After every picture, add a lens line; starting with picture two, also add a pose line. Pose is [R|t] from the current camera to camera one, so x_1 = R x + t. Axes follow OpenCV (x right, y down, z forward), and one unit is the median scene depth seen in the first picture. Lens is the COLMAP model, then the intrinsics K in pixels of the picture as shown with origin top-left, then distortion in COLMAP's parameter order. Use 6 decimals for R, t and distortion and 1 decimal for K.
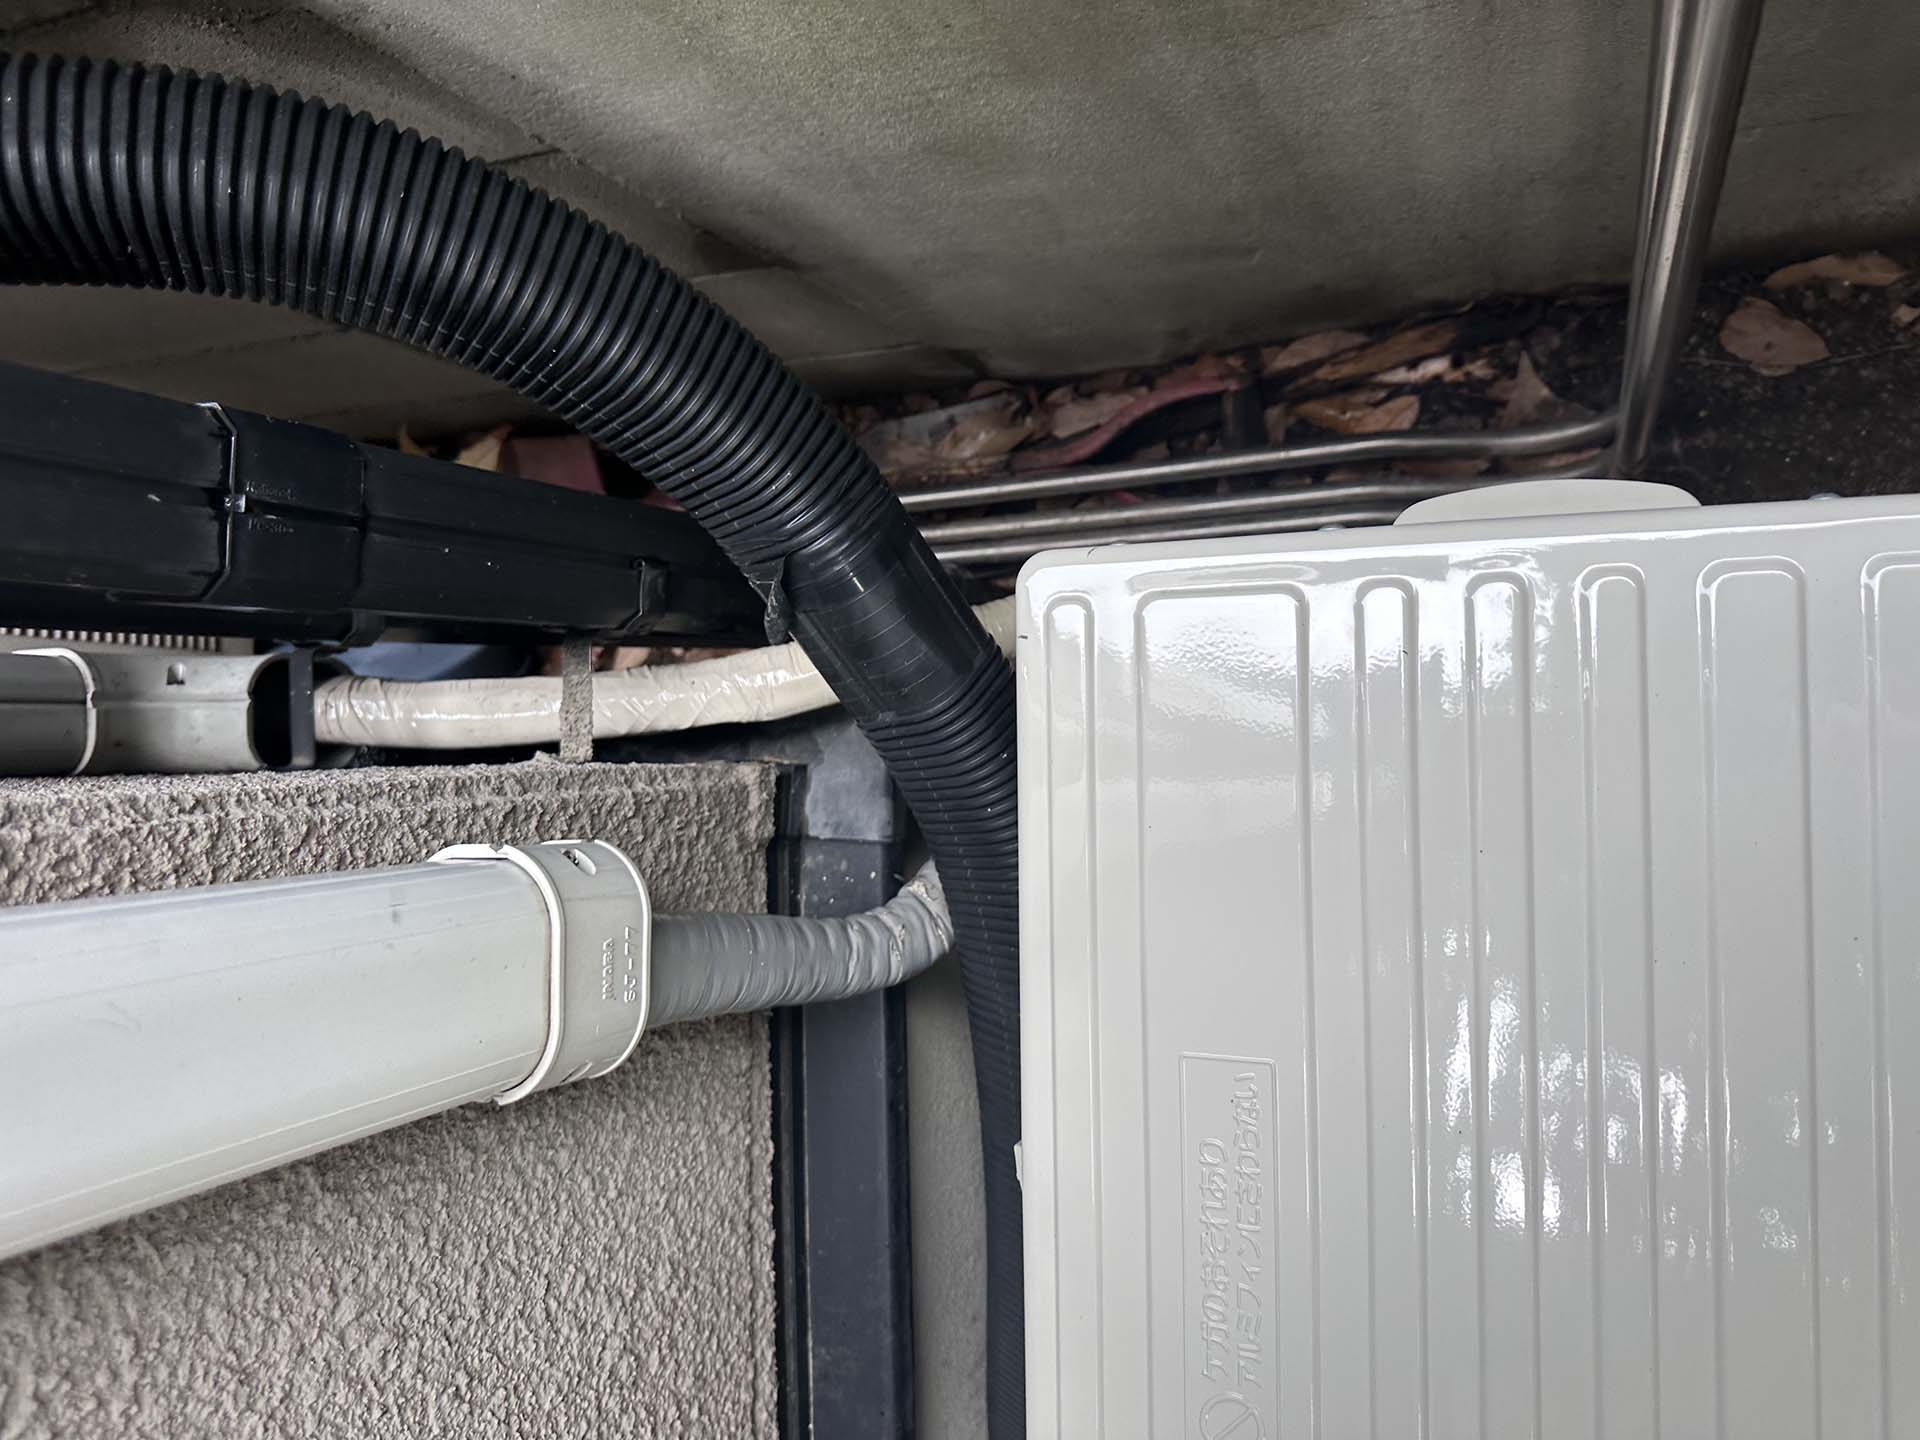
lens RADIAL K [[1379.5, 0, 960.0], [0, 1379.5, 720.0], [0, 0, 1]] dist [0.087503, -0.178345]
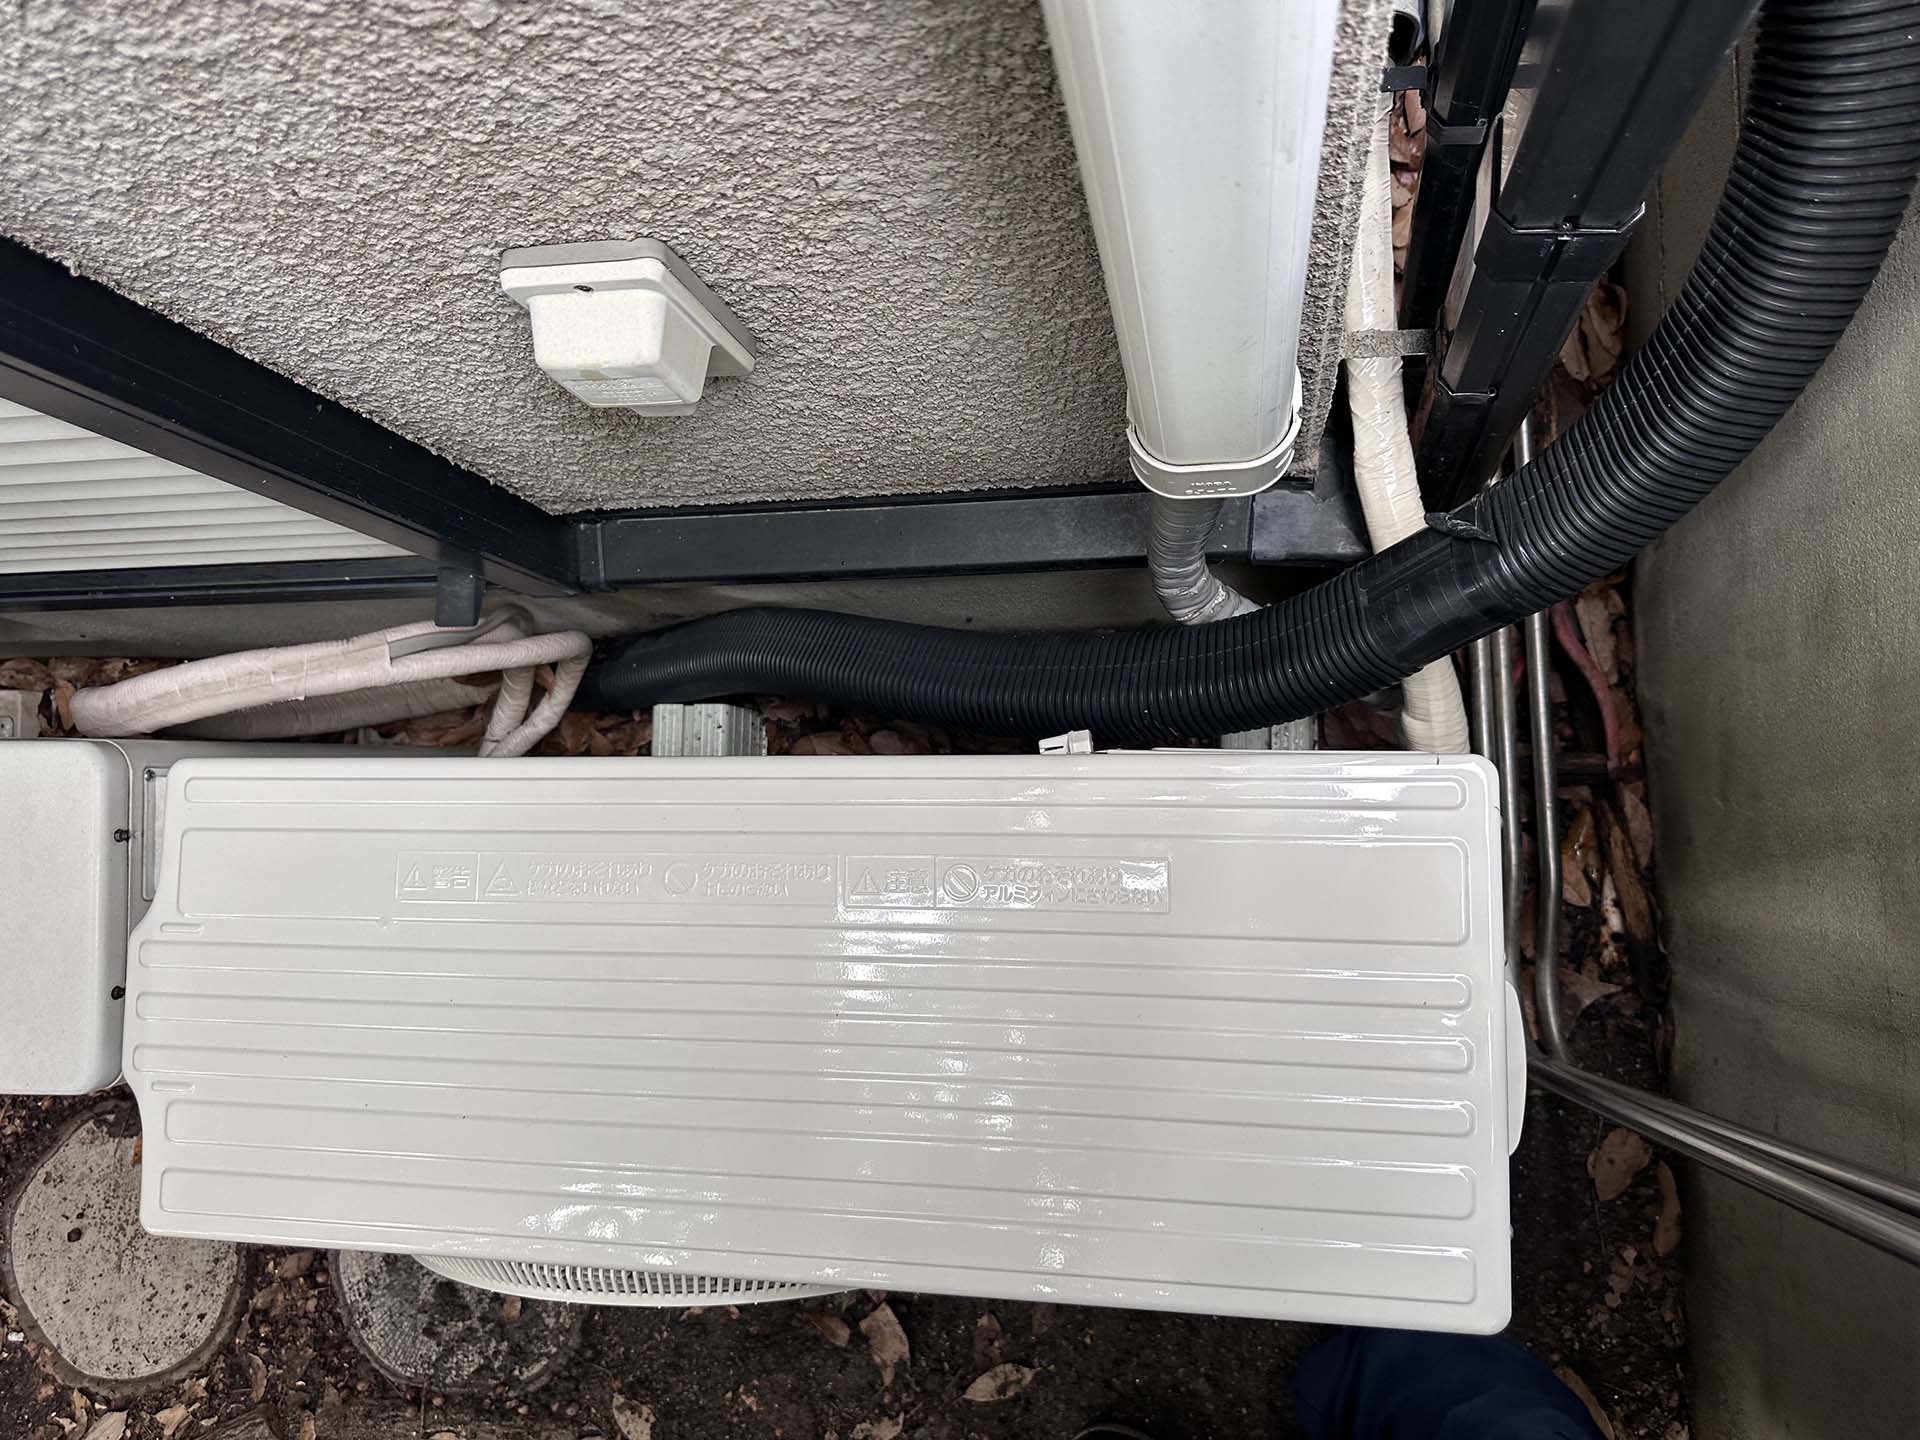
lens RADIAL K [[1379.5, 0, 960.0], [0, 1379.5, 720.0], [0, 0, 1]] dist [0.087503, -0.178345]
pose [[0.050858, 0.959848, 0.275872, -0.206498], [-0.978426, -0.007498, 0.206463, 0.063921], [0.200242, -0.280420, 0.938759, -0.240992]]
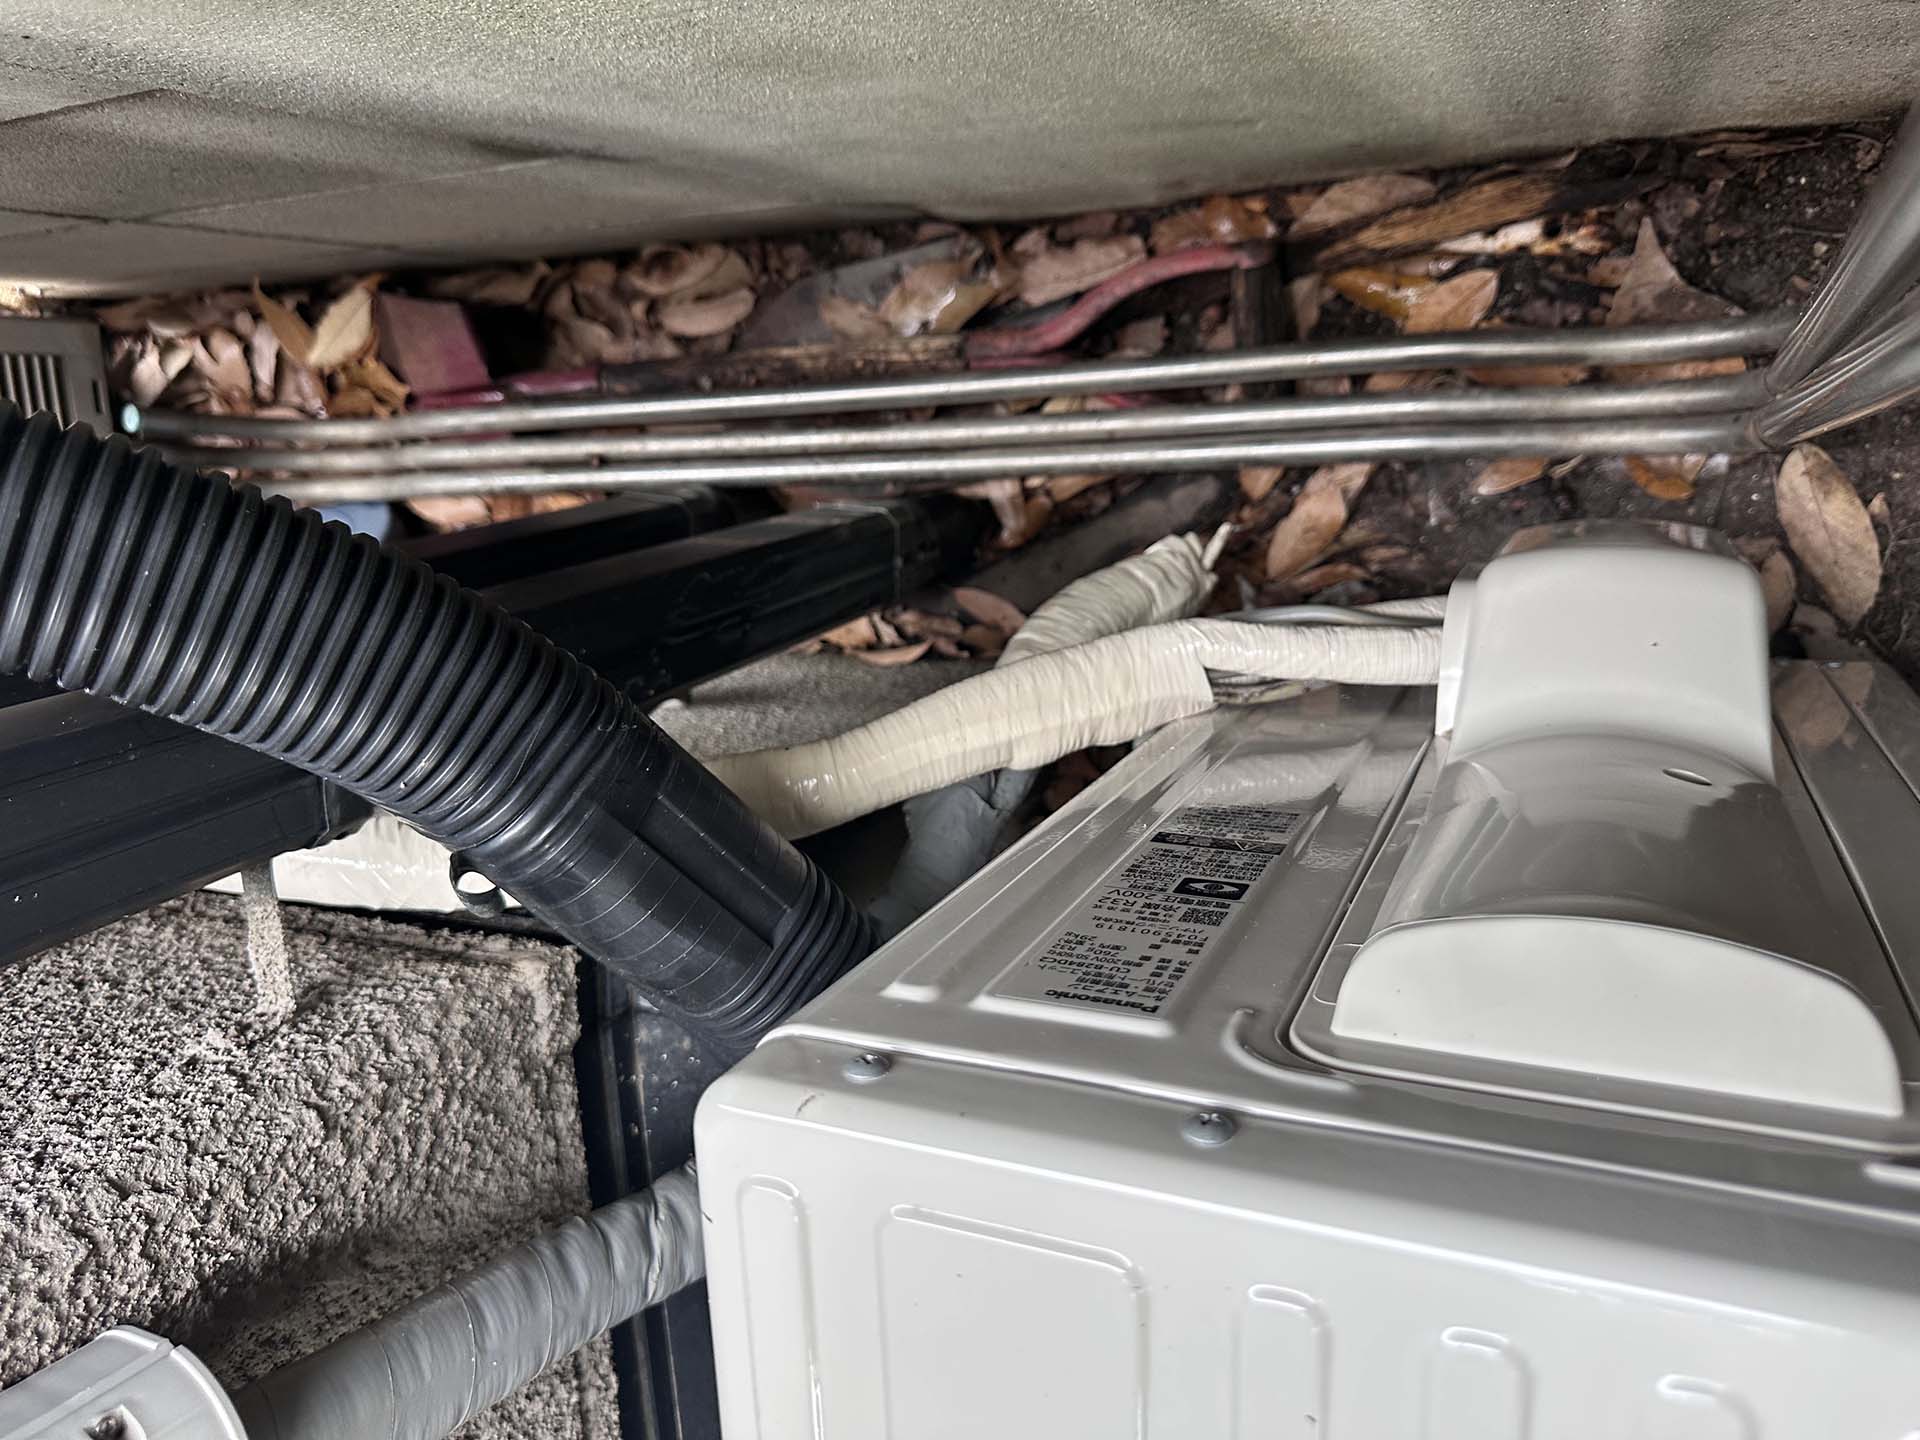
lens RADIAL K [[1423.0, 0, 960.0], [0, 1423.0, 720.0], [0, 0, 1]] dist [-0.000775, -0.003424]
pose [[0.998095, -0.014880, -0.059866, 0.088482], [0.028185, 0.973255, 0.227991, -0.184155], [0.054873, -0.229245, 0.971821, 0.201550]]
